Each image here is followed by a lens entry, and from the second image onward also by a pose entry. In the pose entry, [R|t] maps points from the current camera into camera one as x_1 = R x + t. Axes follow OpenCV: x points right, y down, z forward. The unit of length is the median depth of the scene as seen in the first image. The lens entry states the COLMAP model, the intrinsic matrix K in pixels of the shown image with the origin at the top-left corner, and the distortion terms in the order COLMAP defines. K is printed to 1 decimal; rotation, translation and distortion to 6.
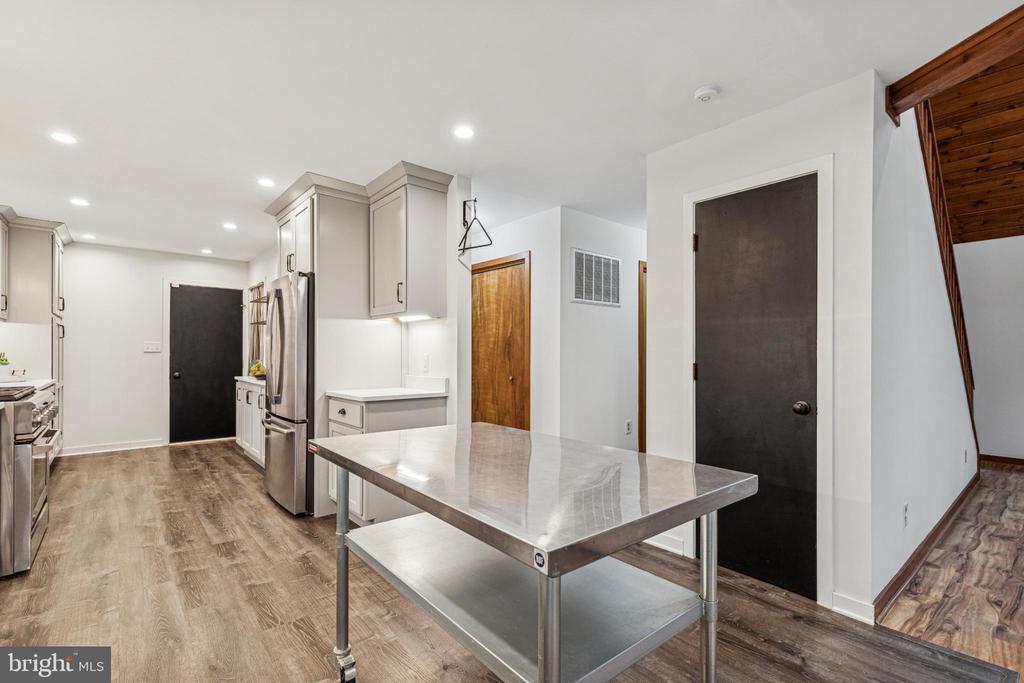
lens RADIAL K [[466.4, 0, 515.0], [0, 466.4, 352.4], [0, 0, 1]] dist [0.000220, 0.000038]
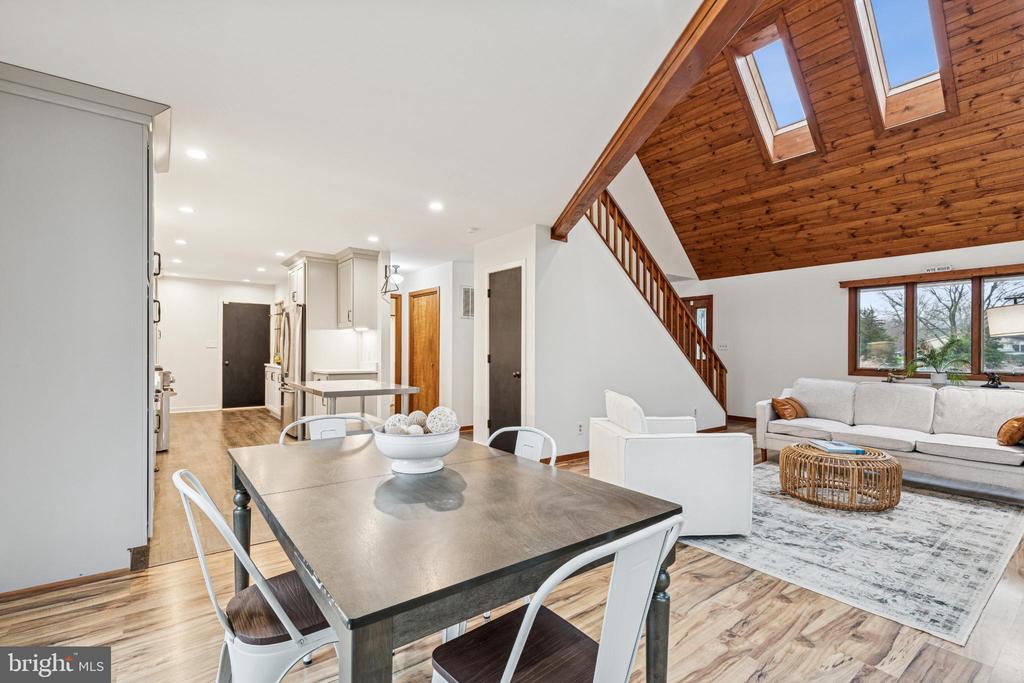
lens RADIAL K [[461.1, 0, 513.3], [0, 461.1, 349.8], [0, 0, 1]] dist [0.000113, 0.000217]
pose [[0.998561, 0.003391, -0.053523, 0.384002], [-0.003220, 0.999989, 0.003271, -0.002018], [0.053533, -0.003094, 0.998561, -0.607676]]
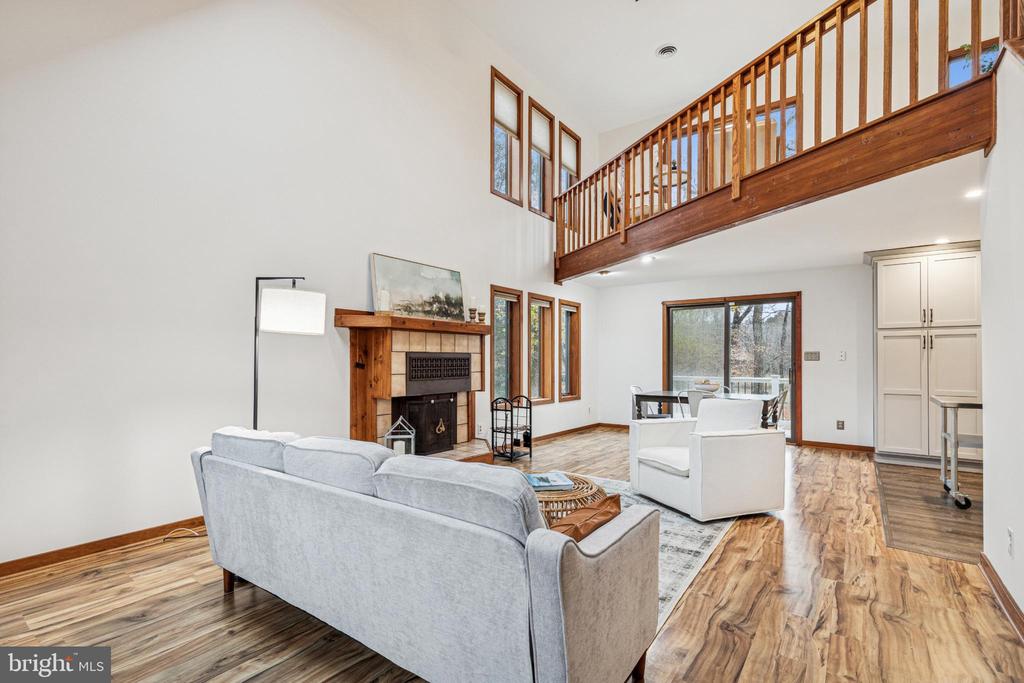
lens RADIAL K [[469.0, 0, 509.1], [0, 469.0, 361.3], [0, 0, 1]] dist [0.000743, 0.000179]
pose [[-0.973040, -0.005413, -0.230574, 1.168715], [-0.004677, 0.999982, -0.003741, 0.005258], [0.230590, -0.002562, -0.973048, 0.974475]]
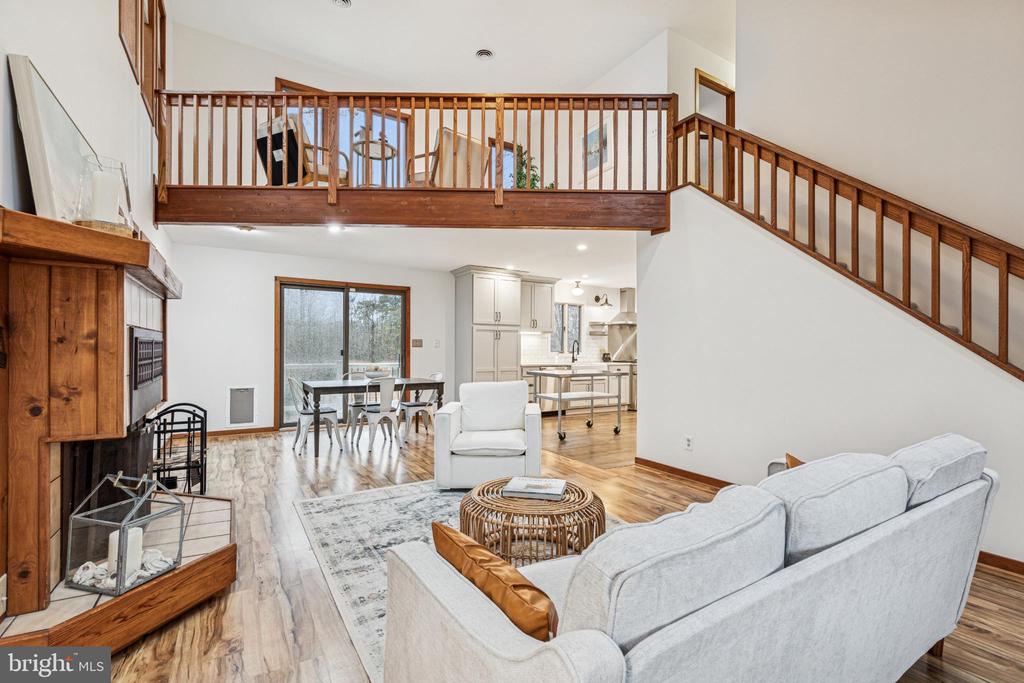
lens RADIAL K [[461.1, 0, 513.3], [0, 461.1, 349.8], [0, 0, 1]] dist [0.000113, 0.000217]
pose [[-0.148293, -0.002944, -0.988939, 1.542154], [-0.003749, 0.999990, -0.002415, 0.006172], [0.988936, 0.003349, -0.148302, 0.358599]]
